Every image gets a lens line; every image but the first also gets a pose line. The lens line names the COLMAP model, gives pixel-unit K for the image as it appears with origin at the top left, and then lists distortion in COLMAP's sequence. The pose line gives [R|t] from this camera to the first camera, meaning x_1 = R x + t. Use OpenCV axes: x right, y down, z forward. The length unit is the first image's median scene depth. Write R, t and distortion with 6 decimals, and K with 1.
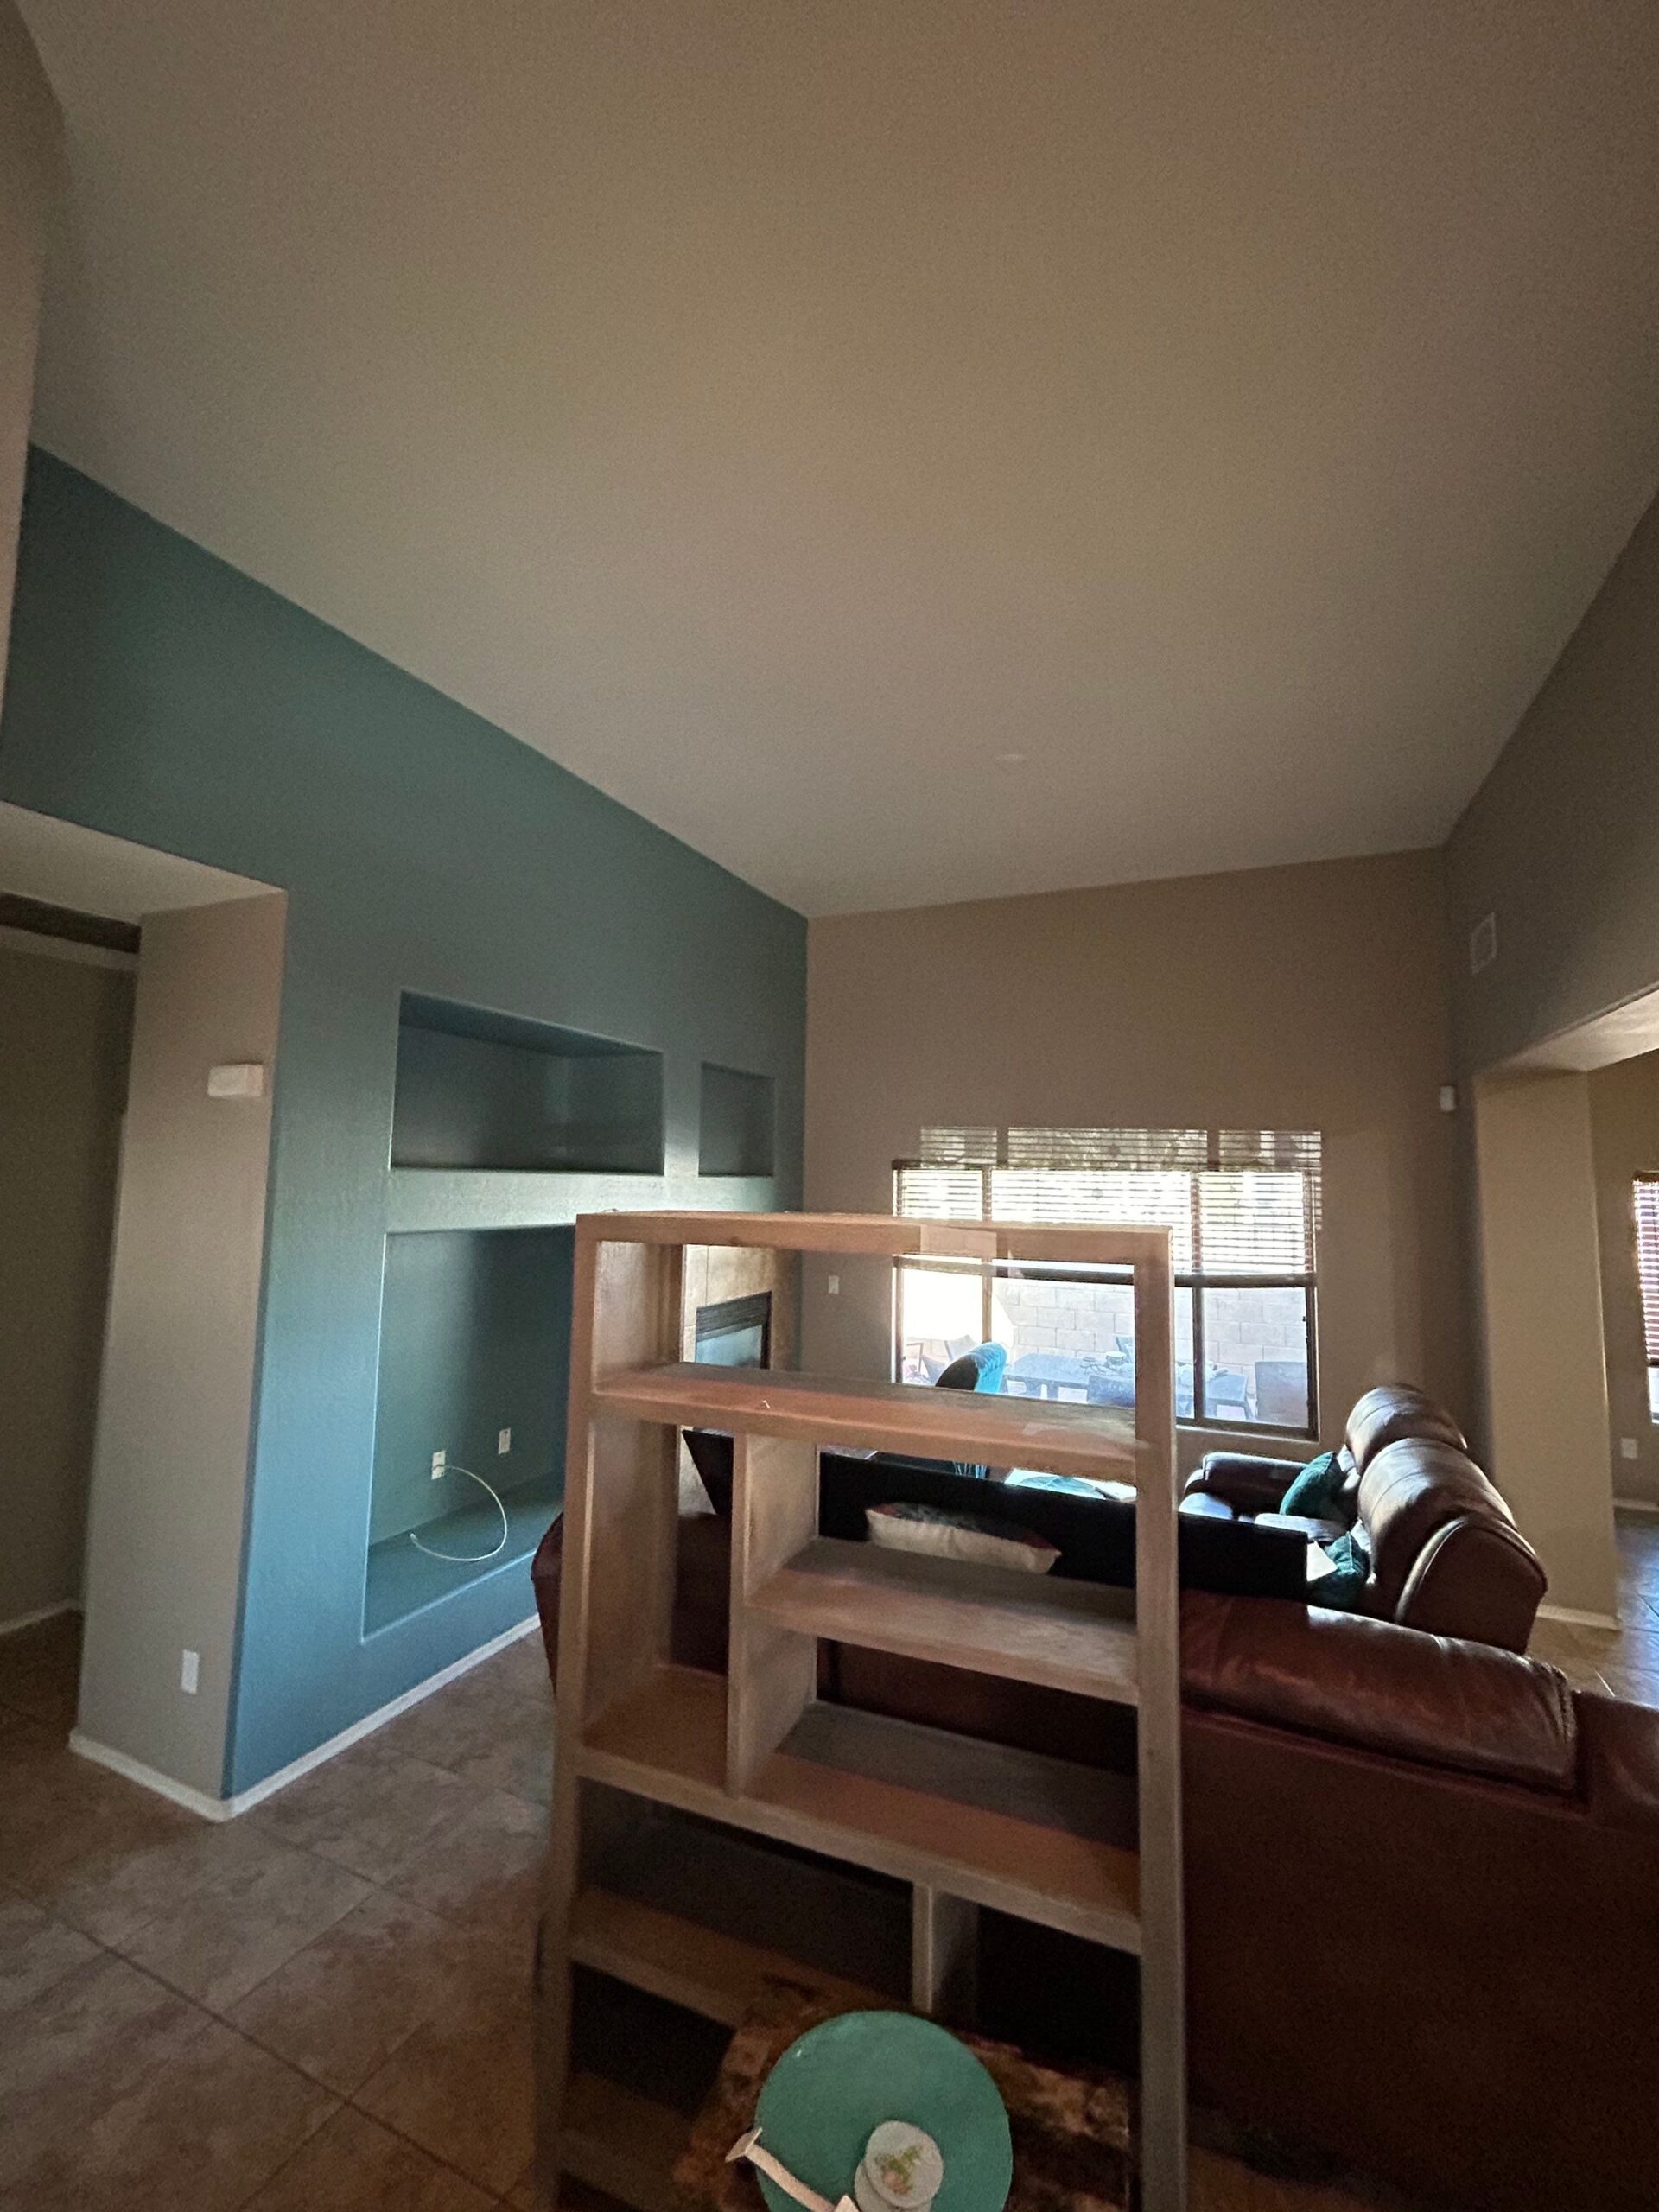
lens RADIAL K [[900.4, 0, 824.8], [0, 900.4, 1099.8], [0, 0, 1]] dist [0.003497, 0.000355]
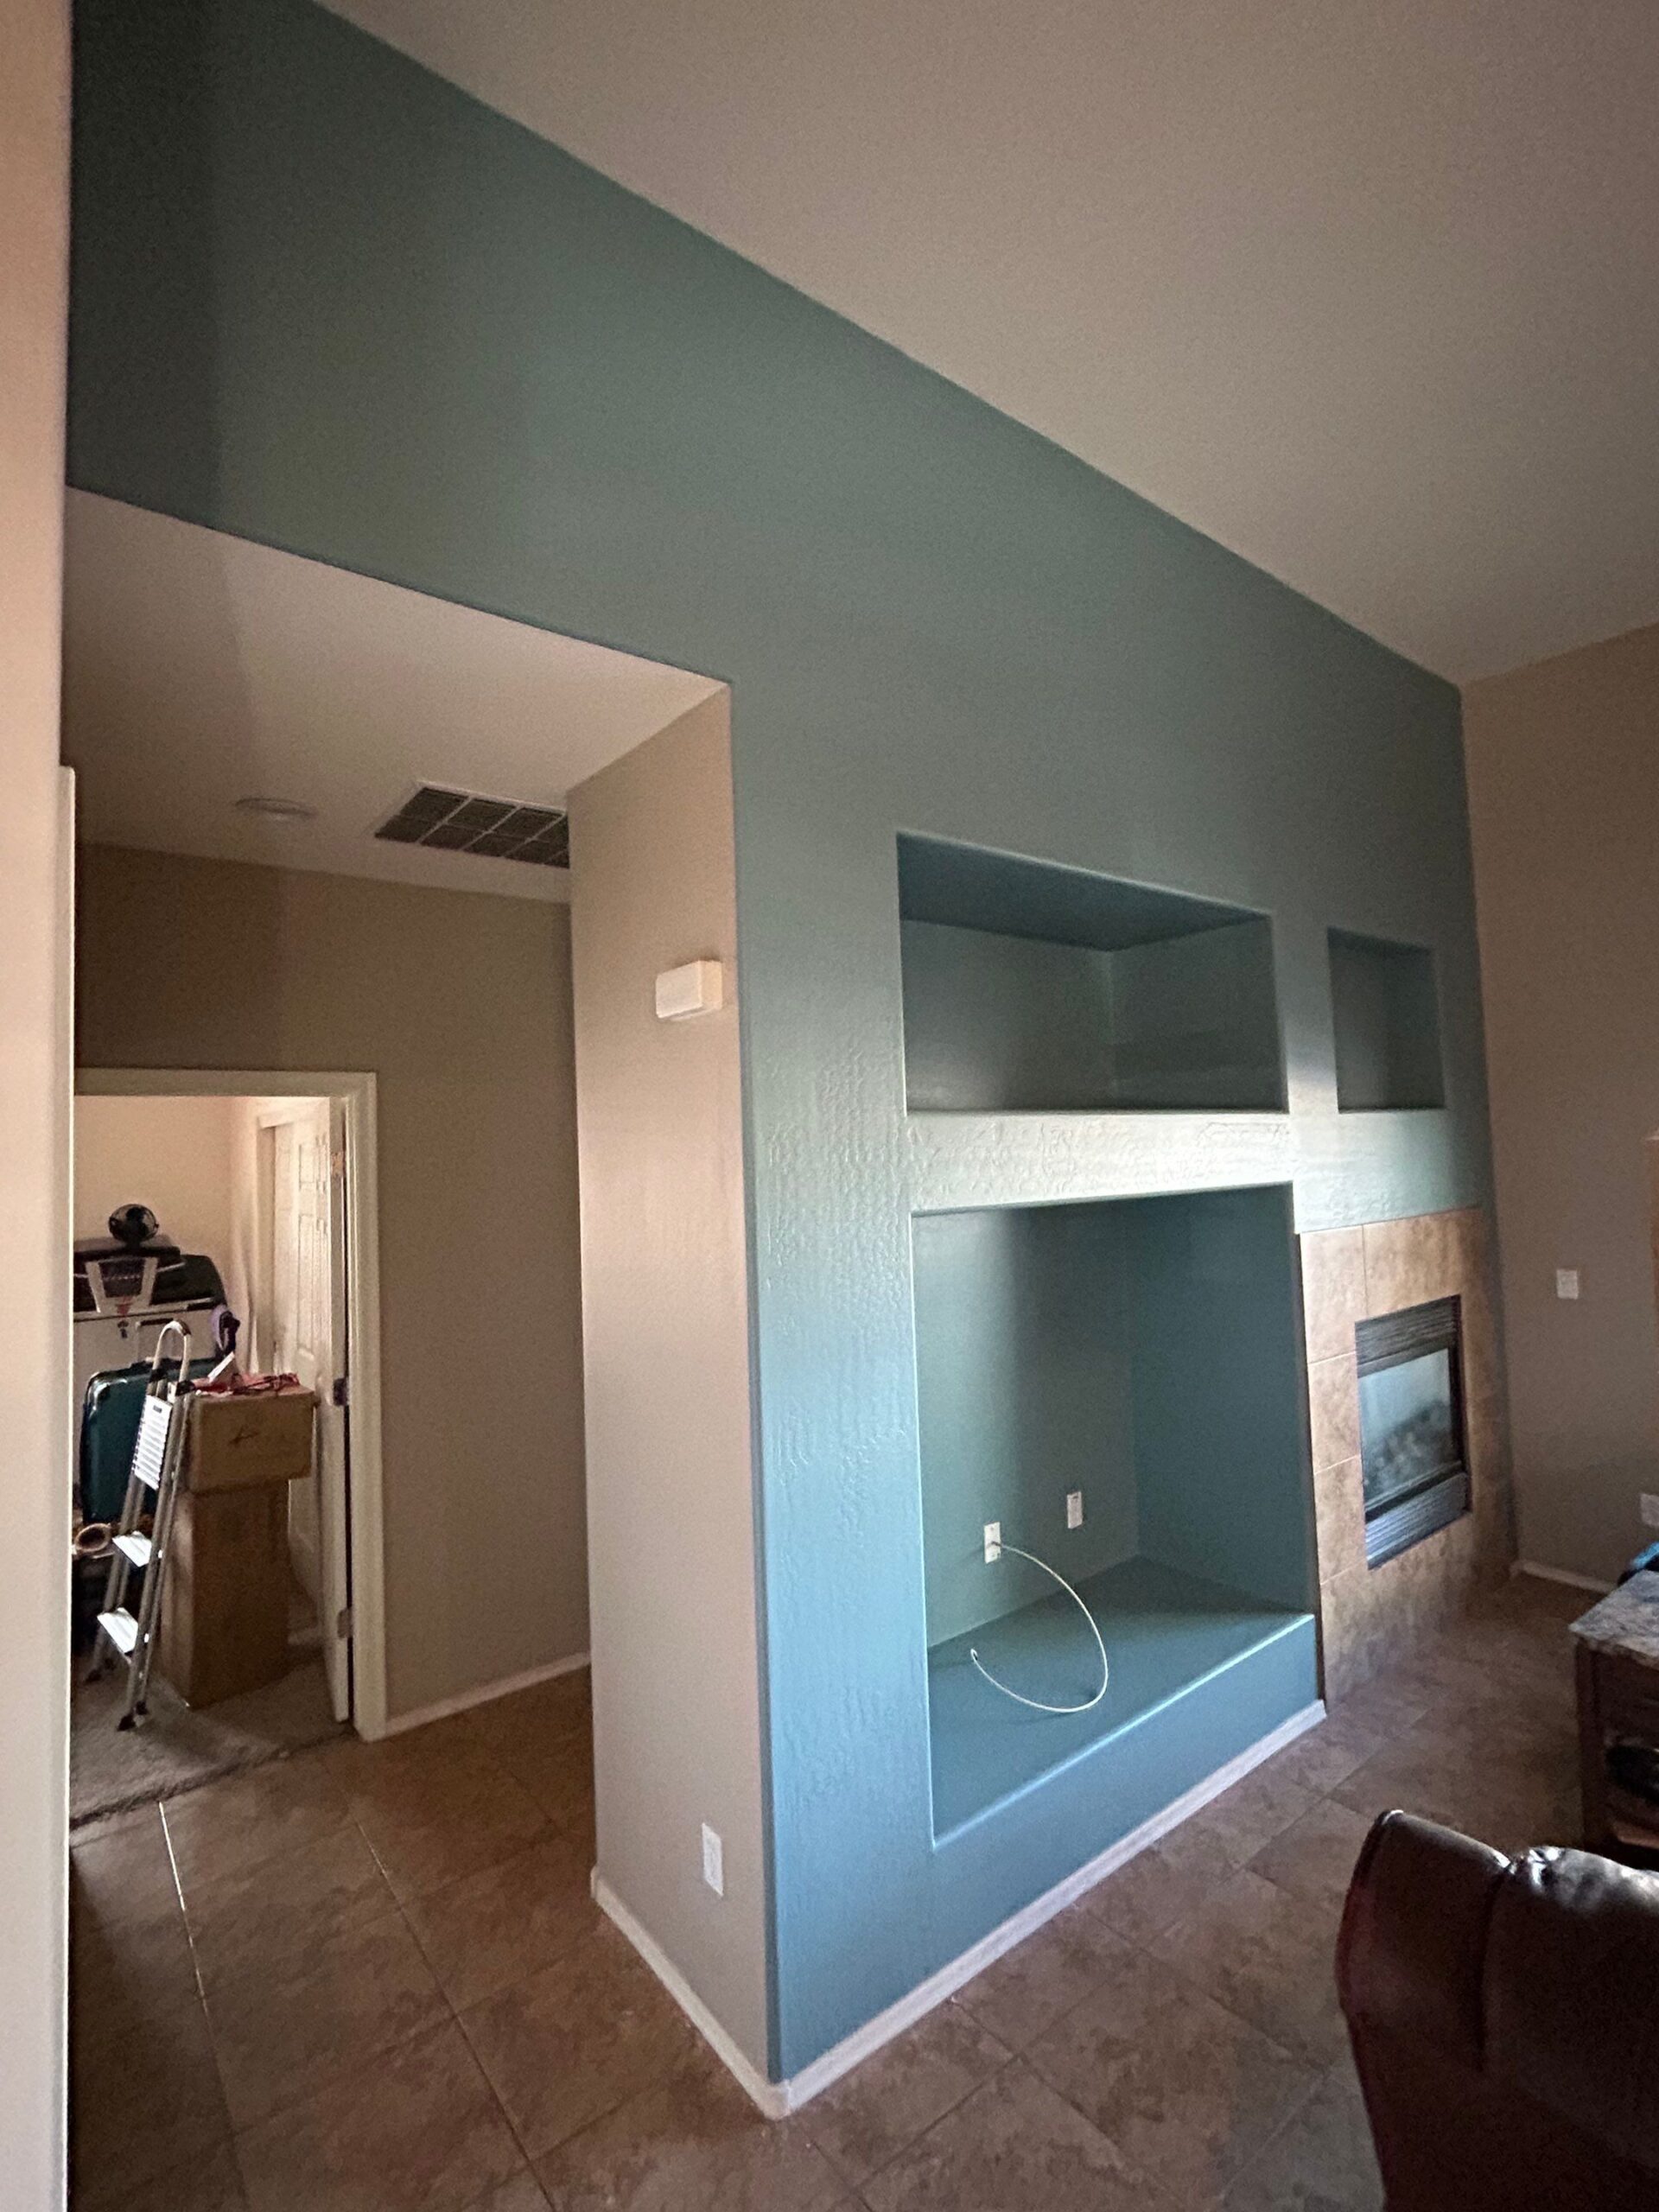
lens RADIAL K [[1029.8, 0, 830.8], [0, 1029.8, 1111.6], [0, 0, 1]] dist [0.019310, 0.000105]
pose [[0.888703, -0.062971, -0.454139, -0.184640], [0.087984, 0.995537, 0.034135, 0.042886], [0.449963, -0.070293, 0.890277, 0.304568]]
